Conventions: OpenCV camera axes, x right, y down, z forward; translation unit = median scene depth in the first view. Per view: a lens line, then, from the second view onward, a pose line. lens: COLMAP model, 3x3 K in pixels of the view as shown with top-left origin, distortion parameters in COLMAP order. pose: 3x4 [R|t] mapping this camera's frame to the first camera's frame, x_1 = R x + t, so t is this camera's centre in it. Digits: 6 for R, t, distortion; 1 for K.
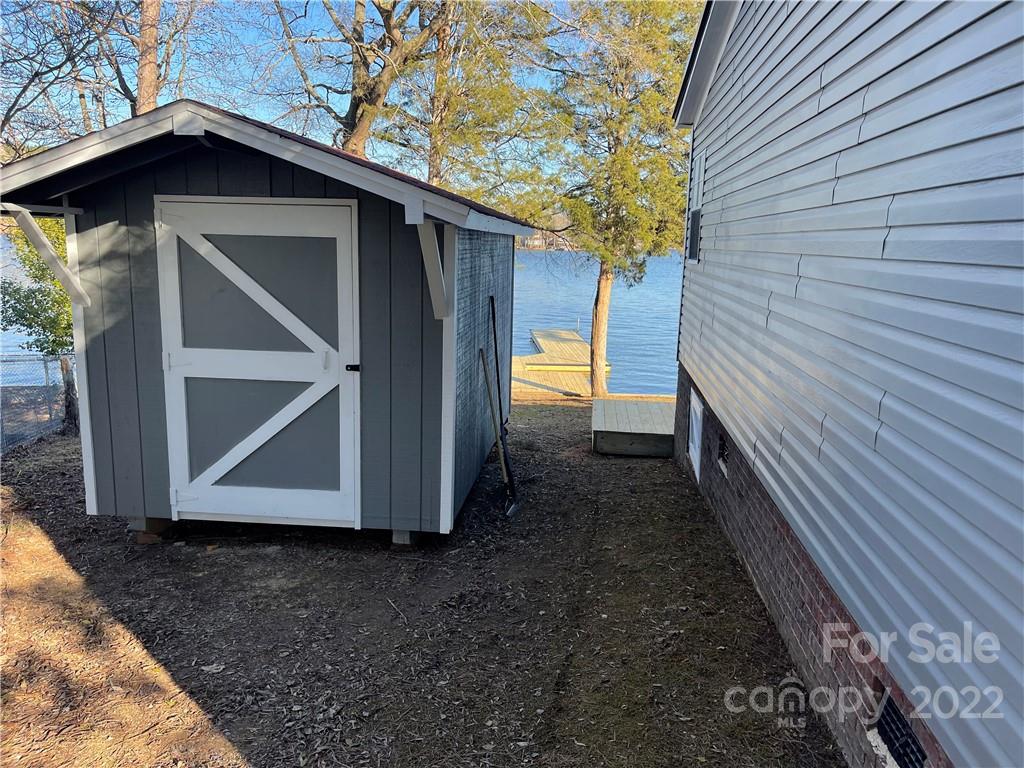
lens RADIAL K [[771.8, 0, 519.6], [0, 771.8, 380.0], [0, 0, 1]] dist [0.071295, -0.083927]
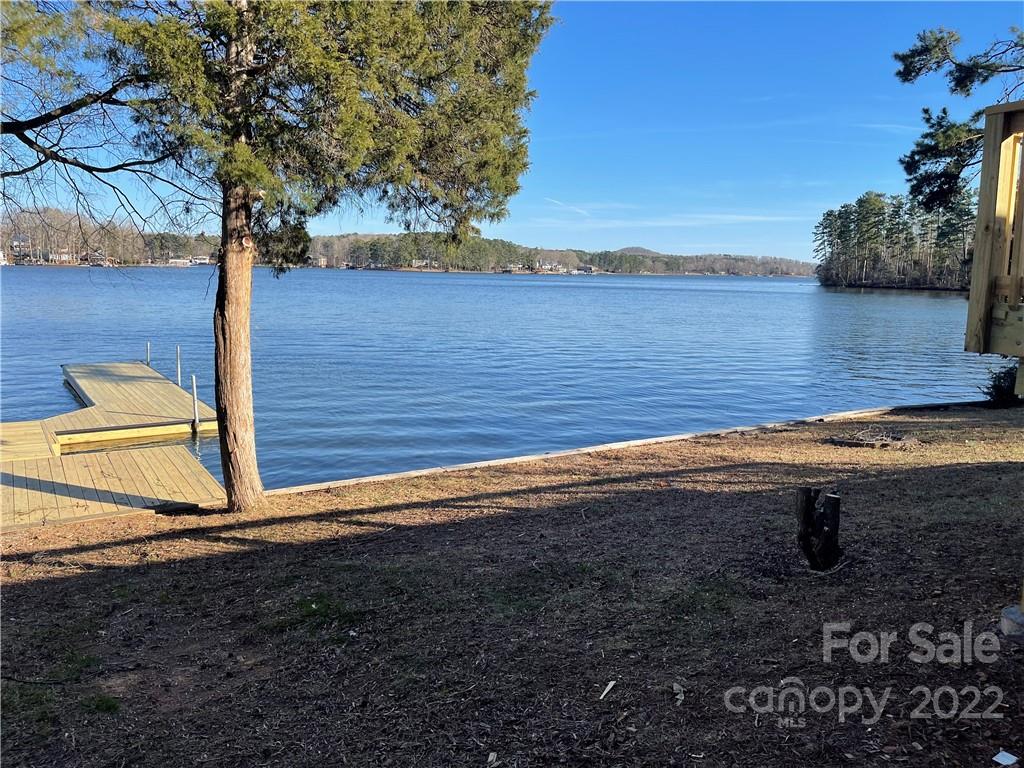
lens RADIAL K [[766.6, 0, 530.3], [0, 766.6, 377.8], [0, 0, 1]] dist [0.080679, -0.101911]
pose [[0.849894, -0.090627, 0.519101, 0.014029], [0.102397, 0.994725, 0.006015, -0.039520], [-0.516909, 0.048042, 0.854691, 0.505978]]
